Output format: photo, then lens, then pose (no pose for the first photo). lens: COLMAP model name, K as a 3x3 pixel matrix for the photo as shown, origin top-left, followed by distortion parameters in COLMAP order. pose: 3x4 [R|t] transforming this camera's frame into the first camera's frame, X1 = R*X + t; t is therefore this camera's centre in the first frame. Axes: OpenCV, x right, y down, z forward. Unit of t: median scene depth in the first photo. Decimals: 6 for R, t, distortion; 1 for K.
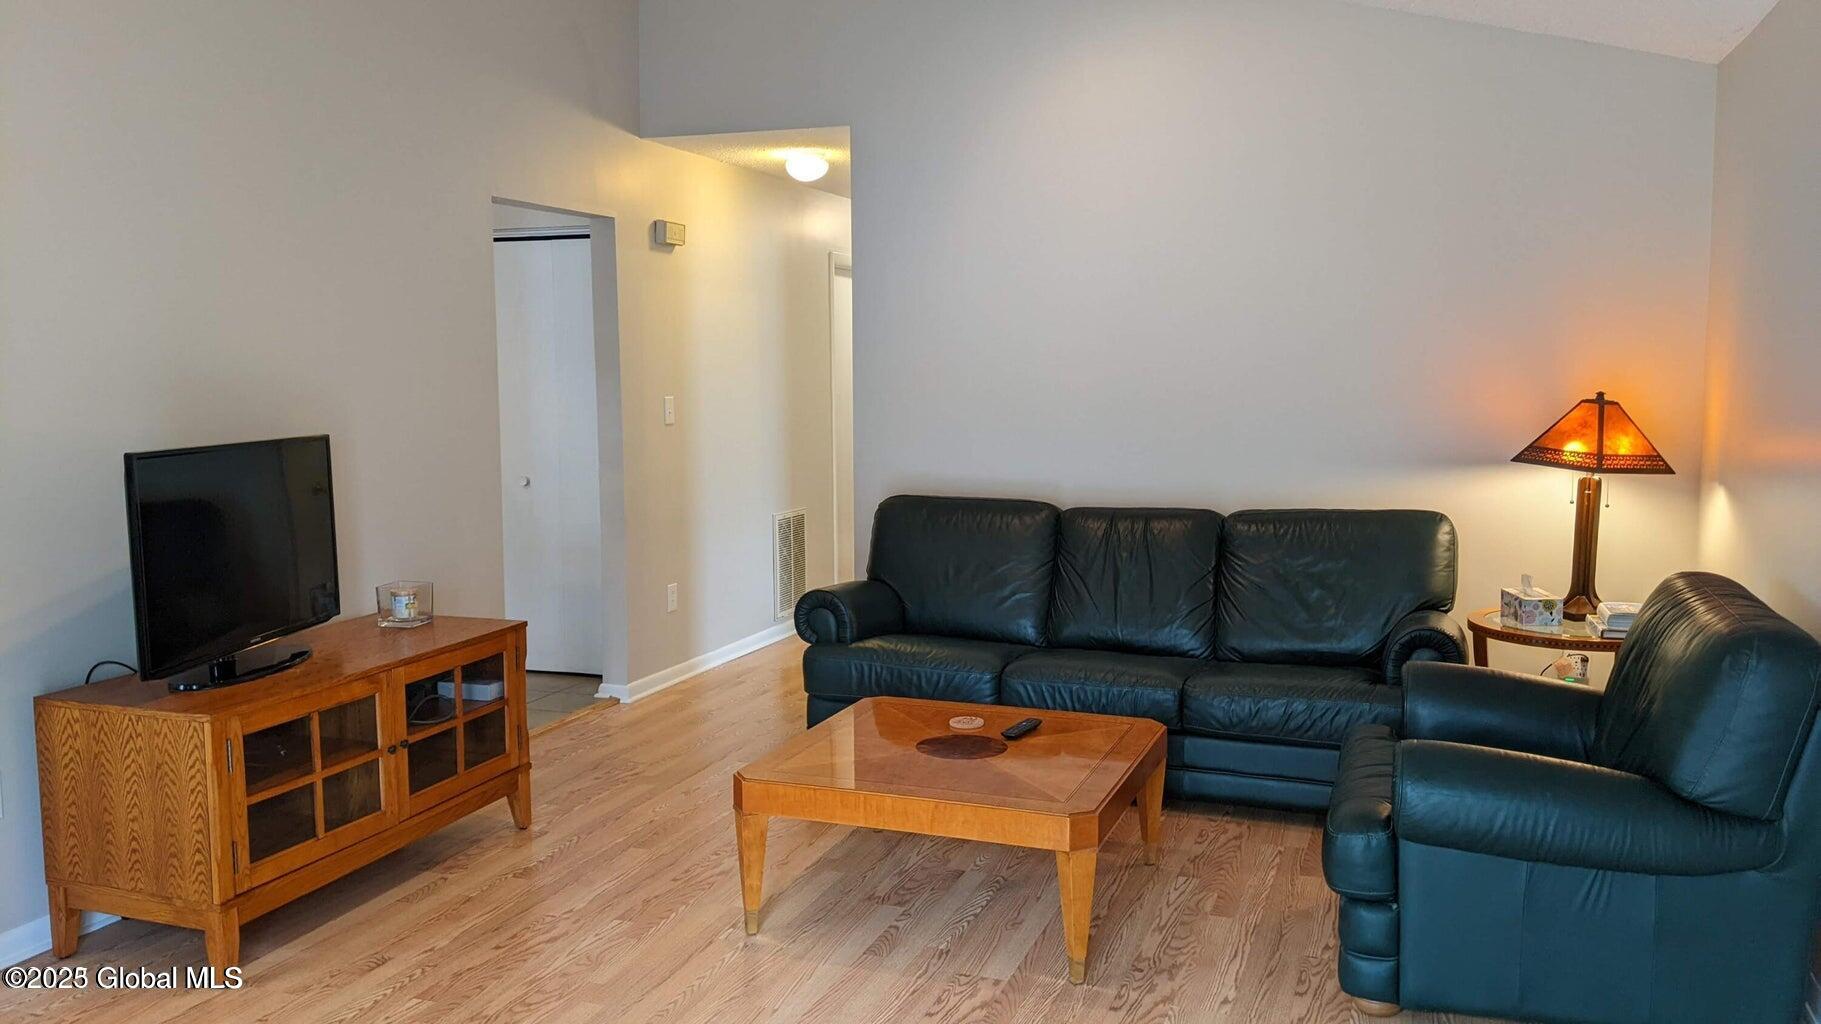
lens RADIAL K [[1446.2, 0, 904.9], [0, 1446.2, 532.5], [0, 0, 1]] dist [0.096012, -0.160866]
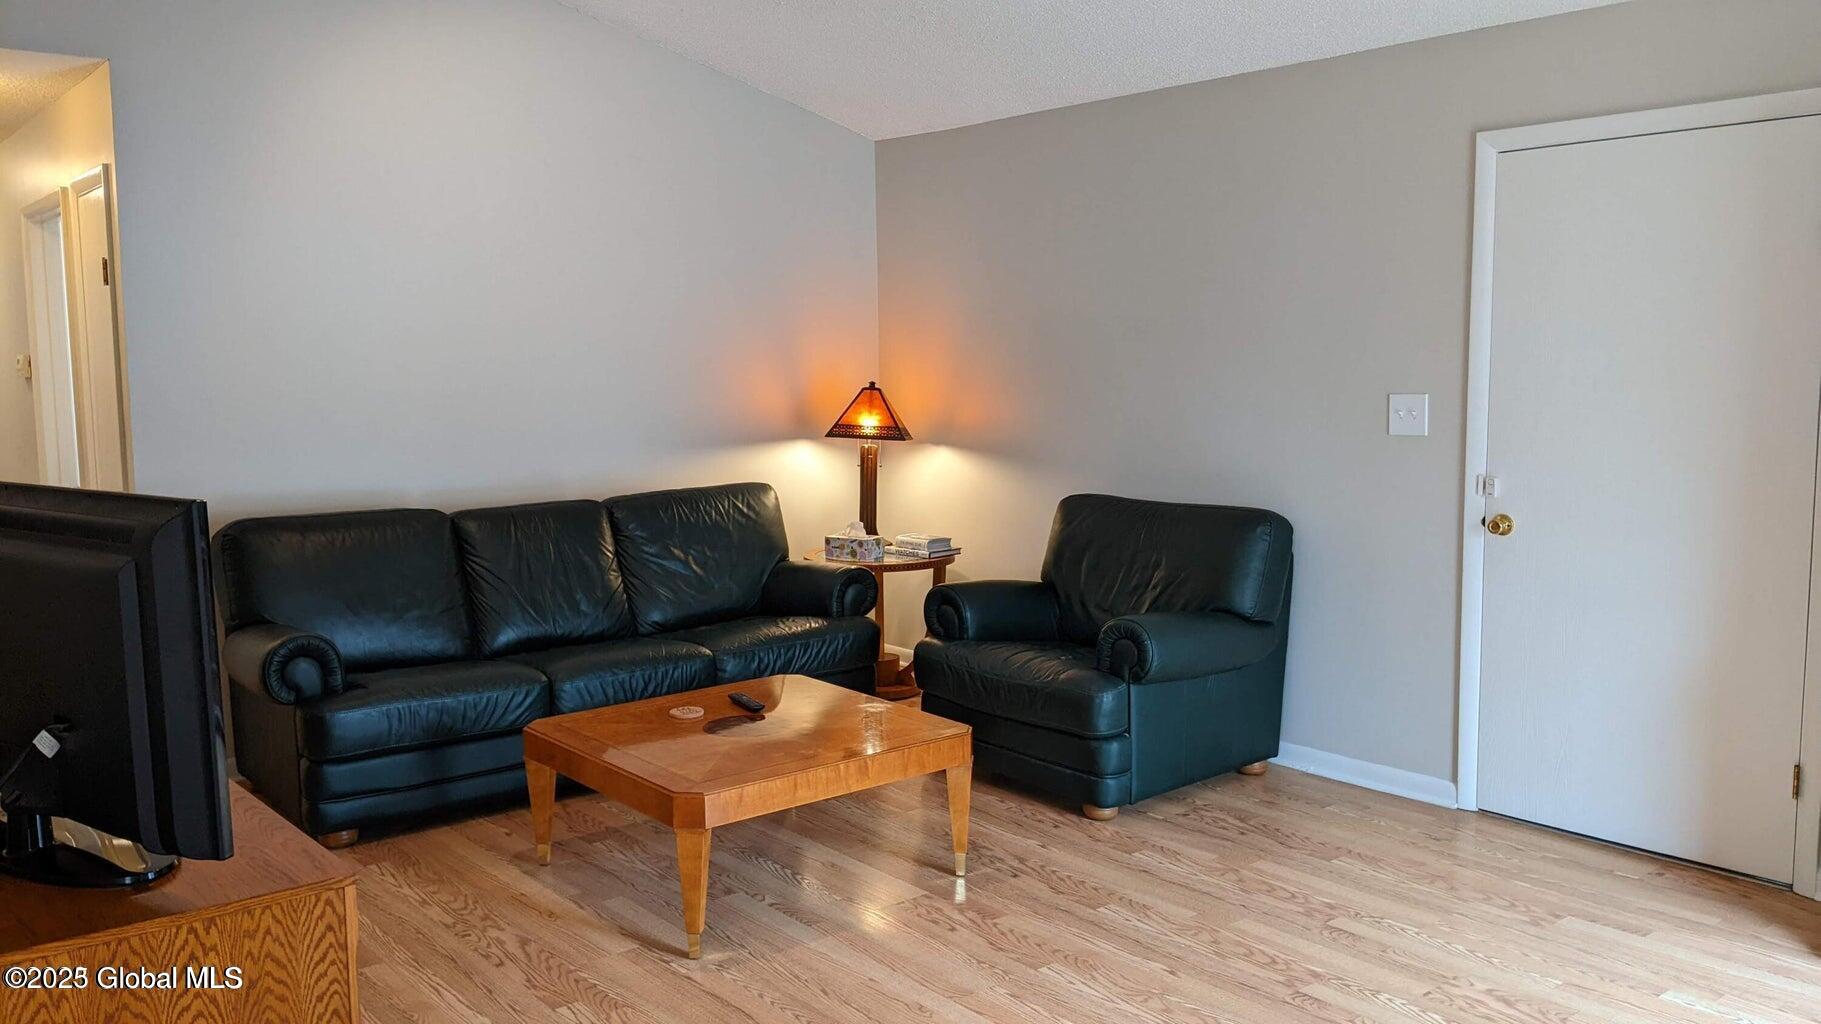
lens RADIAL K [[1470.4, 0, 910.5], [0, 1470.4, 512.0], [0, 0, 1]] dist [0.183125, -0.320164]
pose [[0.493711, -0.093018, 0.864637, -0.684549], [0.107662, 0.993152, 0.045369, -0.034185], [-0.862936, 0.070689, 0.500344, 0.300169]]
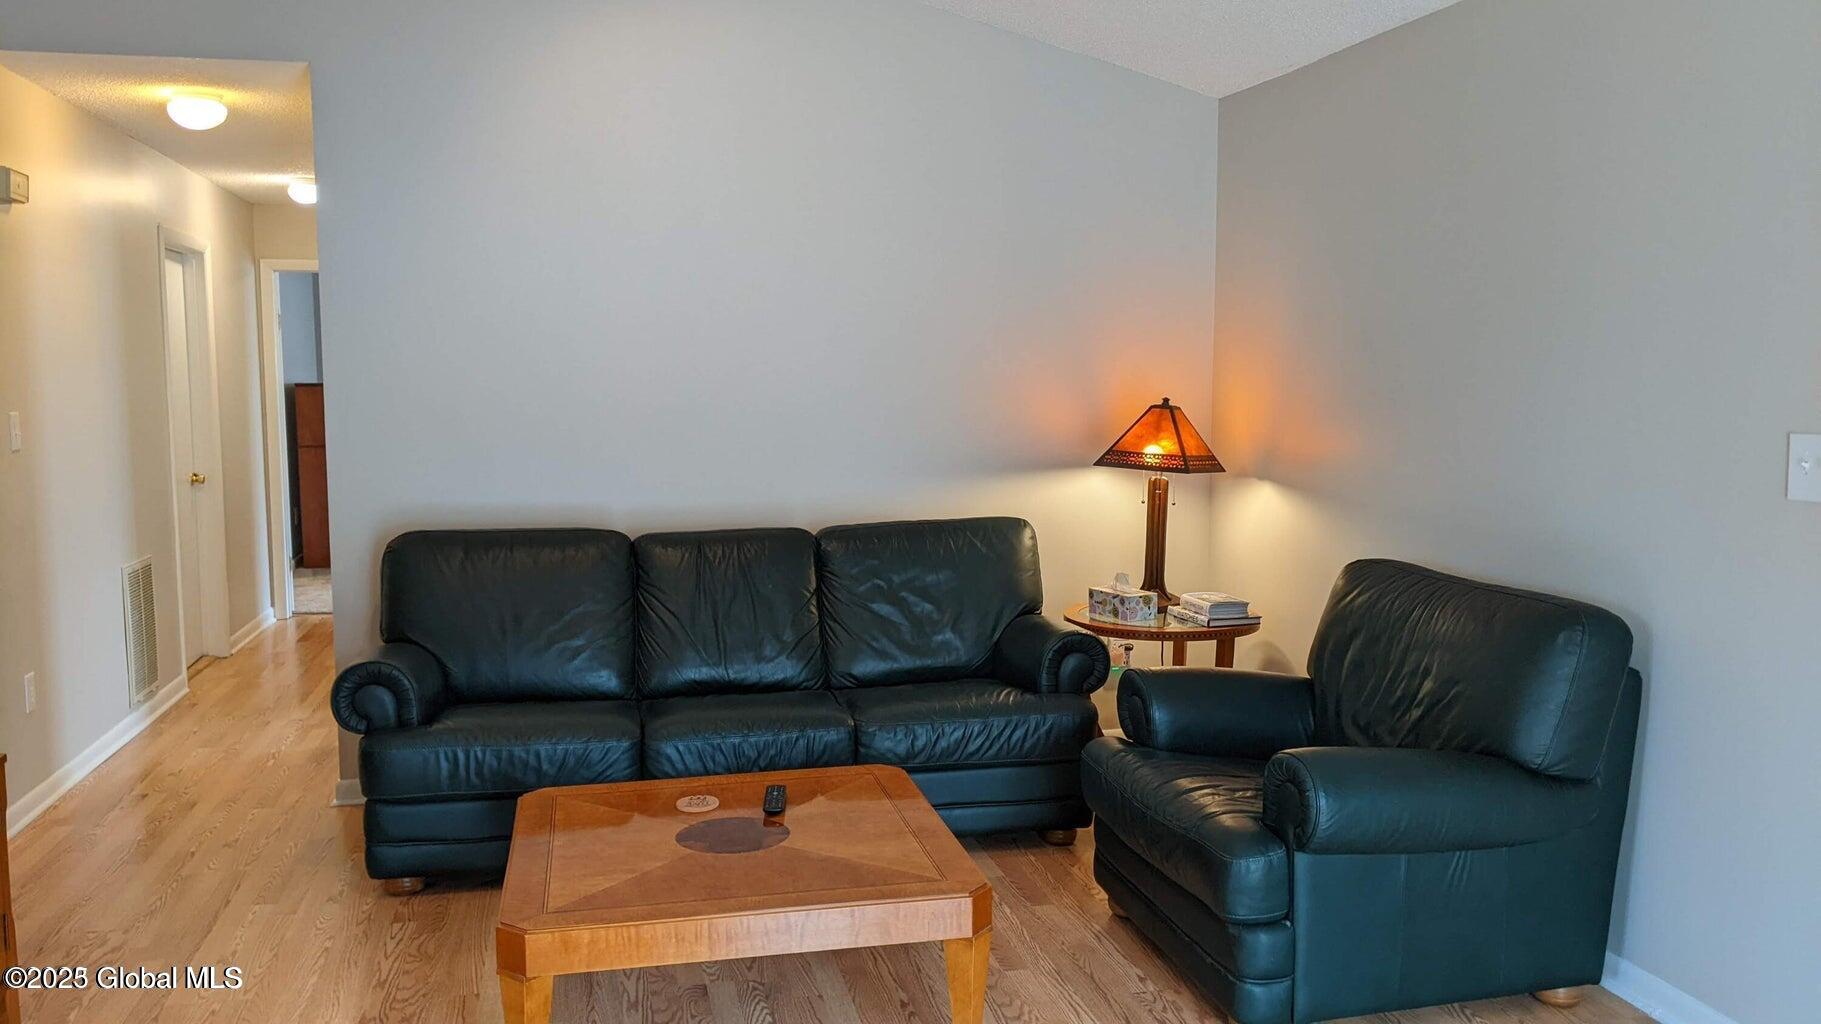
lens RADIAL K [[1446.2, 0, 904.9], [0, 1446.2, 532.5], [0, 0, 1]] dist [0.096012, -0.160866]
pose [[0.832511, -0.058351, 0.550928, -0.272381], [0.062587, 0.997978, 0.011123, -0.021217], [-0.550462, 0.025221, 0.834479, 0.220370]]
